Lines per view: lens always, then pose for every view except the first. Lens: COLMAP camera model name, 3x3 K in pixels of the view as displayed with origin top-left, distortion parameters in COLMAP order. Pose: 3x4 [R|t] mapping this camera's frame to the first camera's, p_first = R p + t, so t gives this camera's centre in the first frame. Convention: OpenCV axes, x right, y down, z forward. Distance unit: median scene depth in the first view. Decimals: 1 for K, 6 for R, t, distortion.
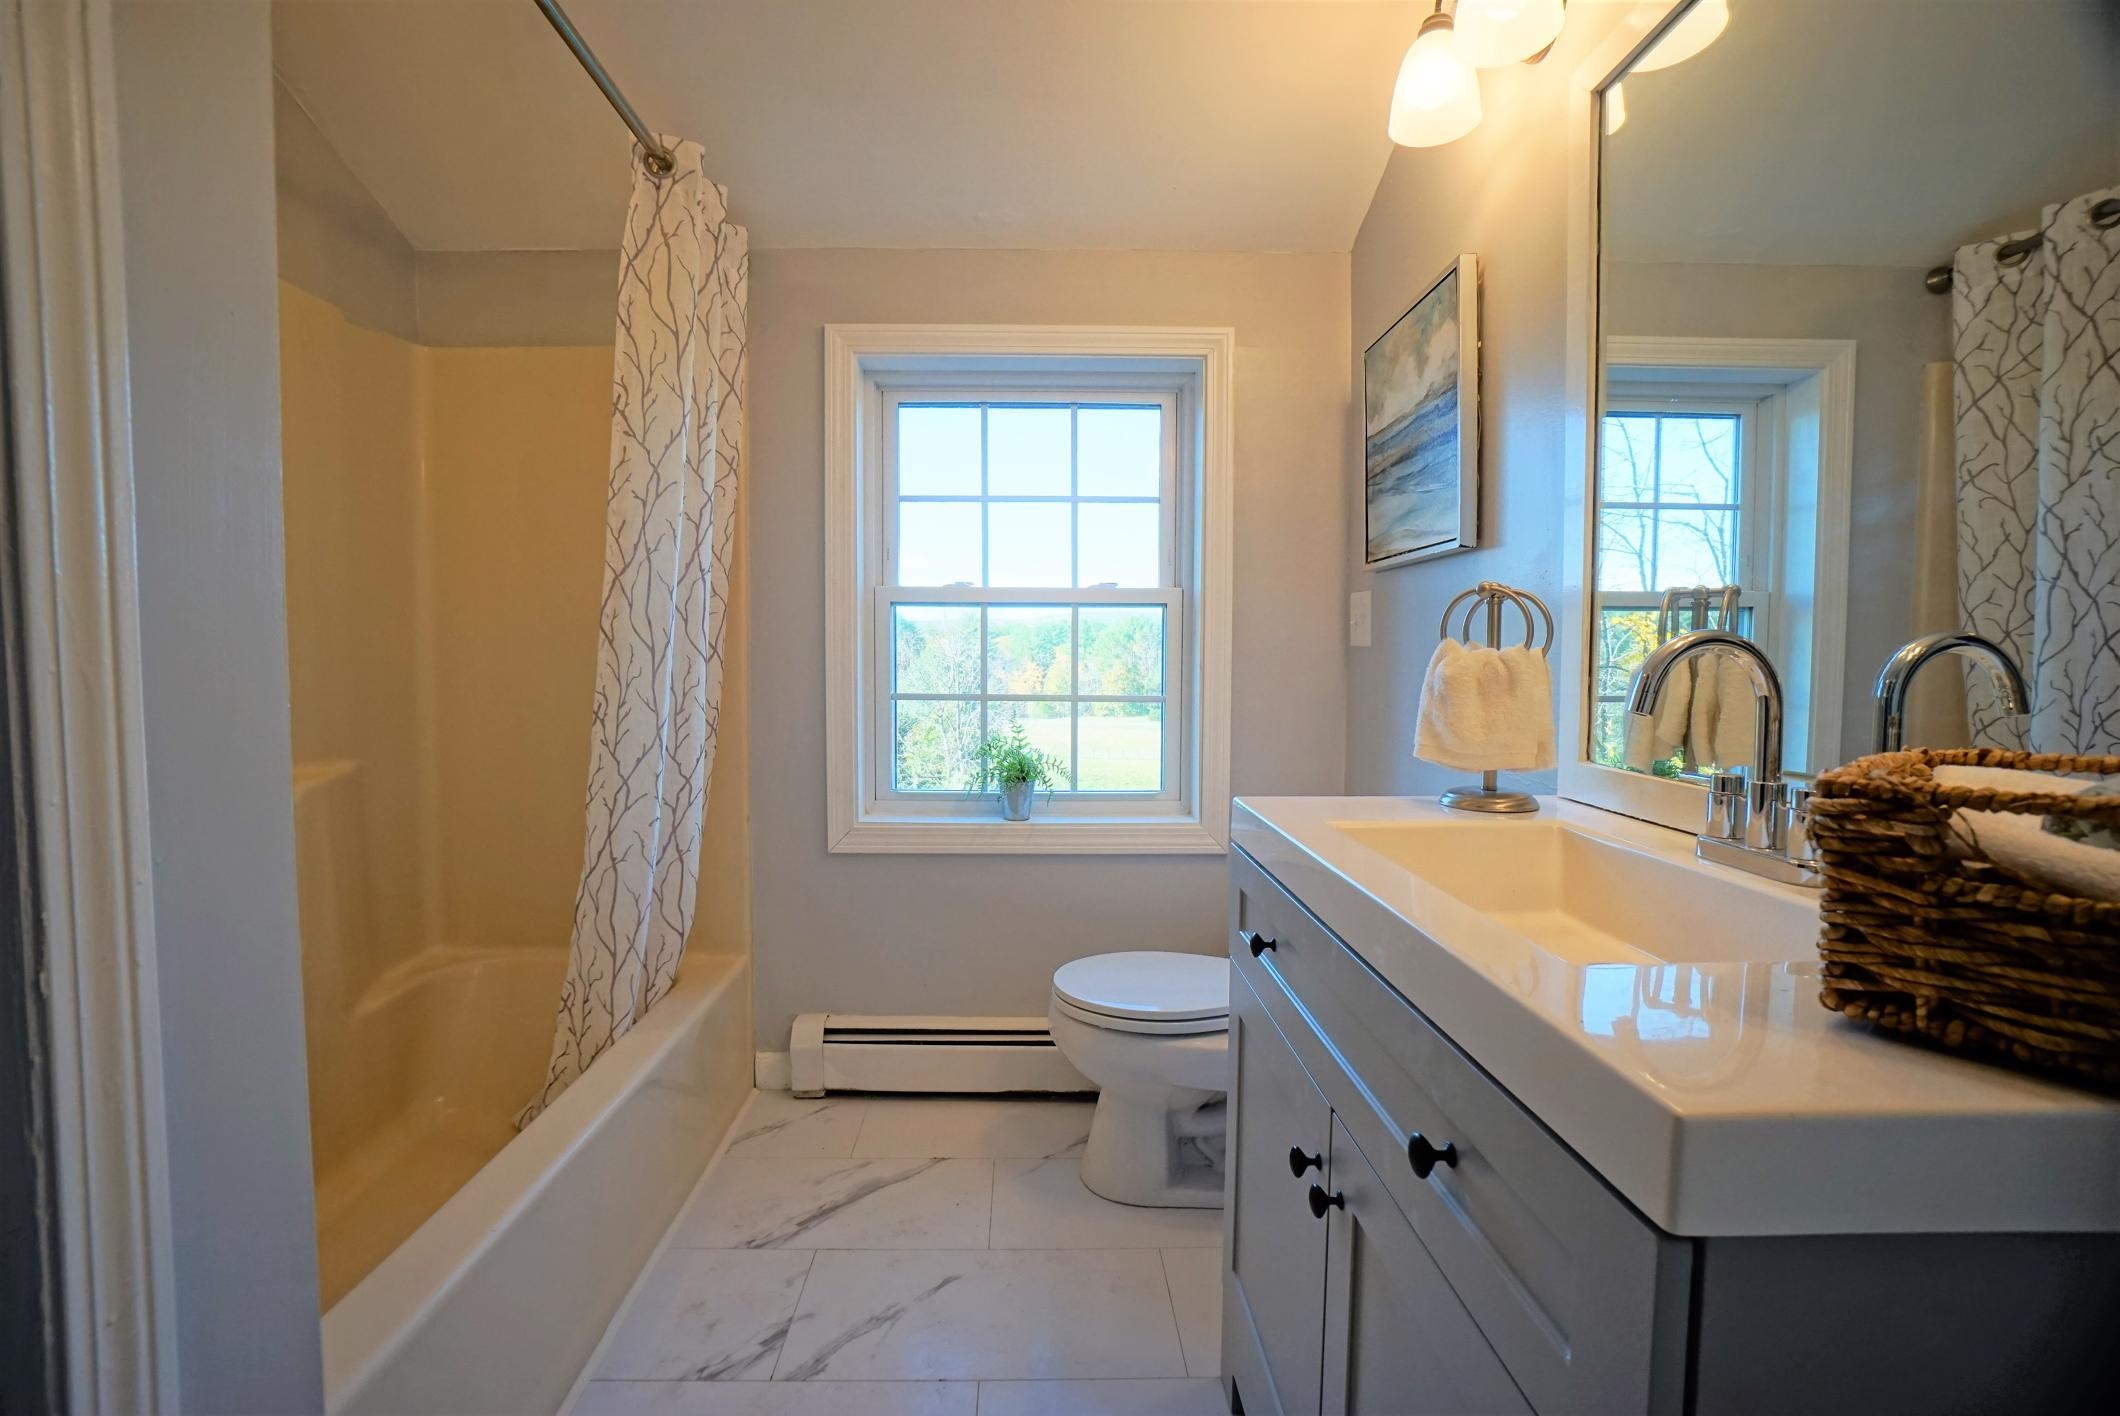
lens RADIAL K [[928.1, 0, 1003.4], [0, 928.1, 697.6], [0, 0, 1]] dist [-0.047691, 0.013800]
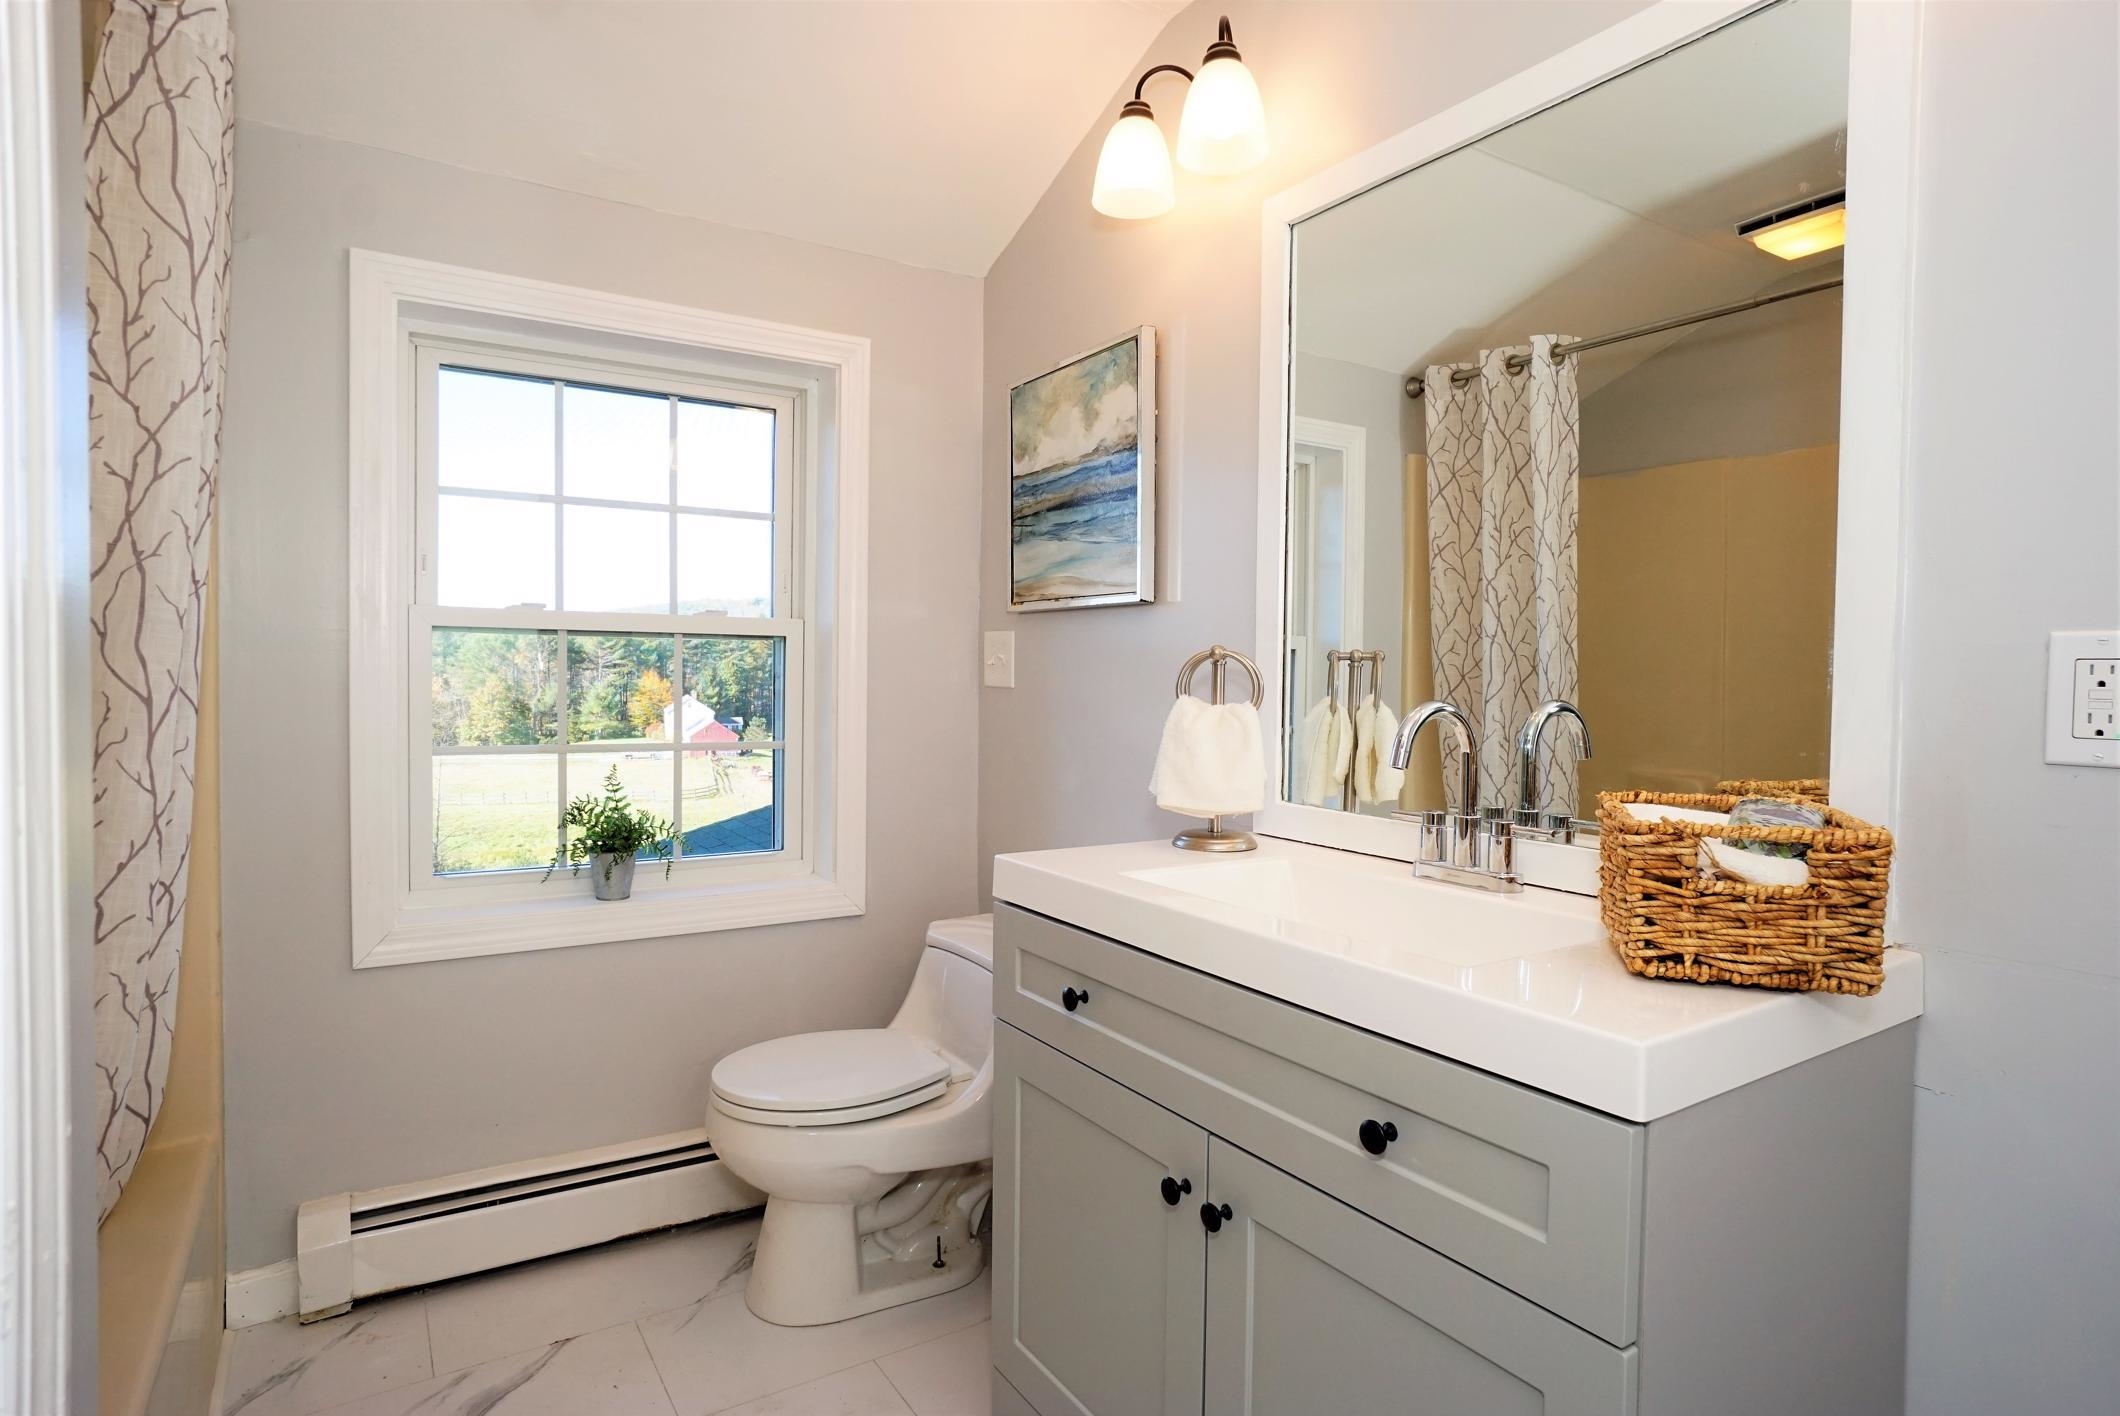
lens RADIAL K [[1093.5, 0, 1045.1], [0, 1093.5, 711.8], [0, 0, 1]] dist [-0.023065, 0.006929]
pose [[0.854811, -0.012326, 0.518793, -0.204797], [0.018949, 0.999793, -0.007469, -0.023132], [-0.518594, 0.016215, 0.854867, -0.017400]]
